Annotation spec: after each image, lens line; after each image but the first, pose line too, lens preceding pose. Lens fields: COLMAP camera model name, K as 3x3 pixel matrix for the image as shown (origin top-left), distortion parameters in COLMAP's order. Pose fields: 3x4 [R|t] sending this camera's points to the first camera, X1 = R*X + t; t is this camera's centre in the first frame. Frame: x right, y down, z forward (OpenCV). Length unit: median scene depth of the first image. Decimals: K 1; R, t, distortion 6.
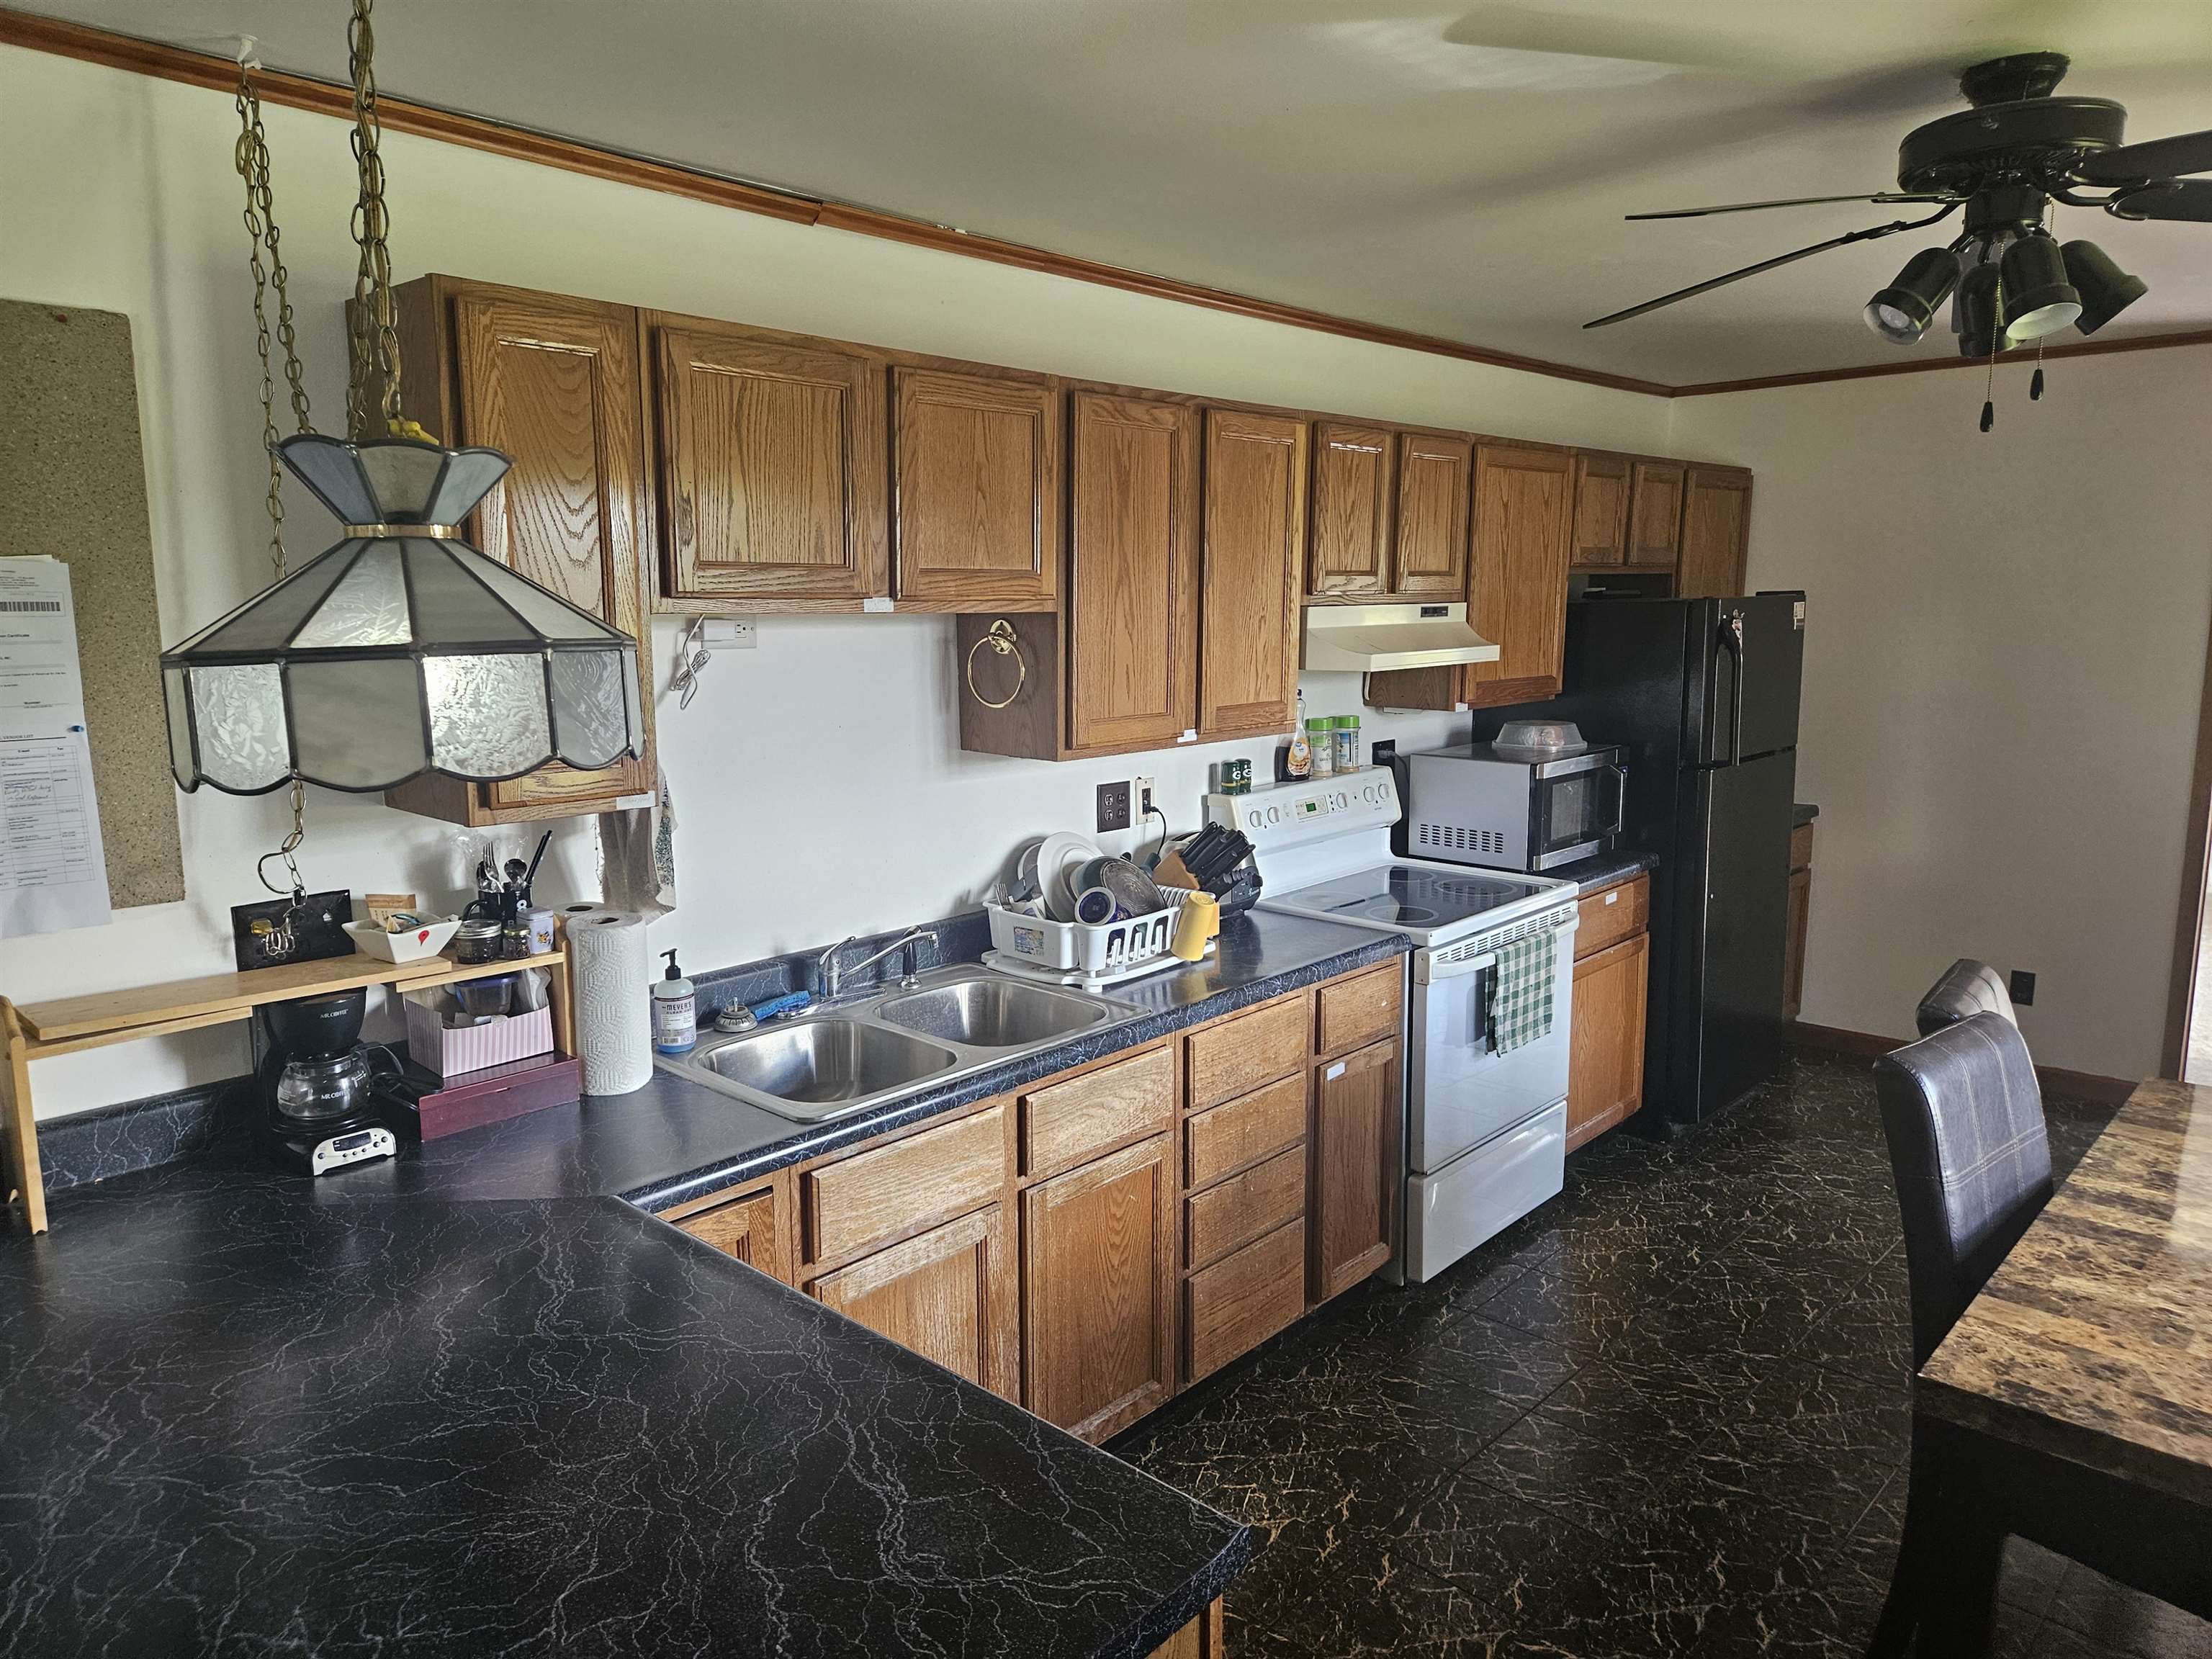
lens RADIAL K [[1456.4, 0, 1067.5], [0, 1456.4, 800.7], [0, 0, 1]] dist [0.078861, -0.067609]
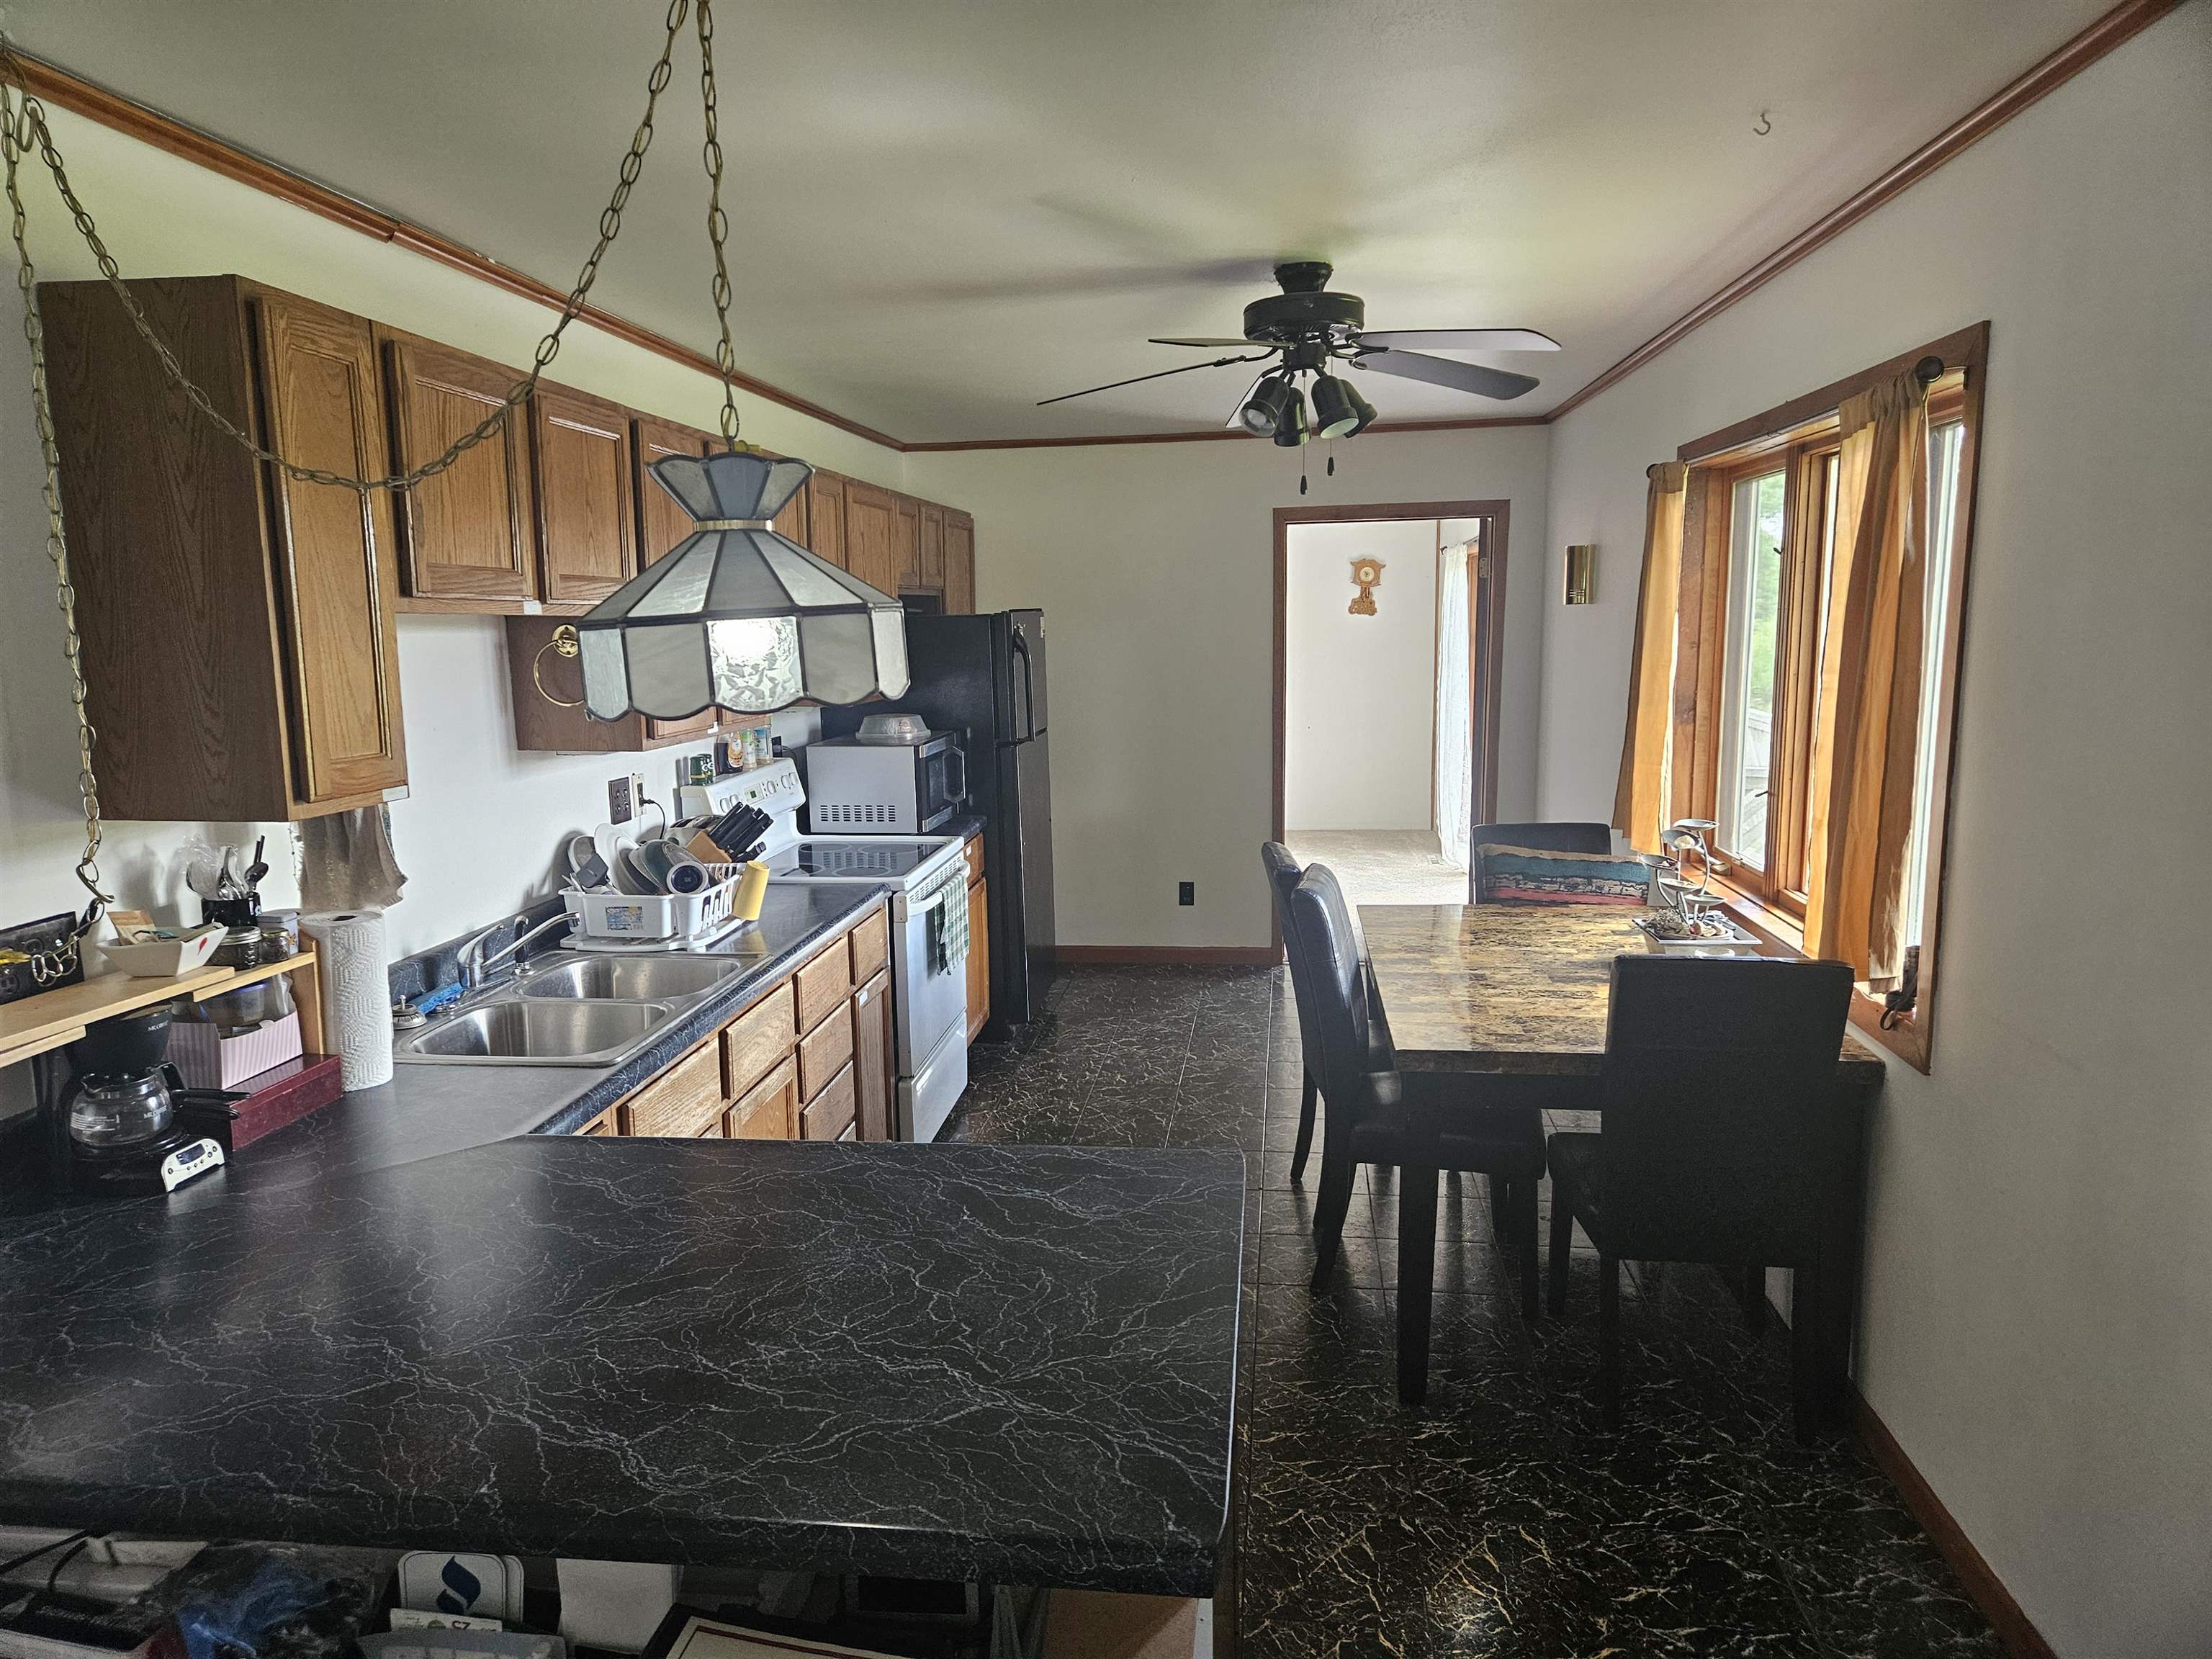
lens RADIAL K [[1456.4, 0, 1067.5], [0, 1456.4, 800.7], [0, 0, 1]] dist [0.078861, -0.067609]
pose [[0.813783, -0.081211, 0.575467, -0.418098], [0.094409, 0.995509, 0.006982, 0.035540], [-0.573449, 0.048648, 0.817796, -0.101940]]
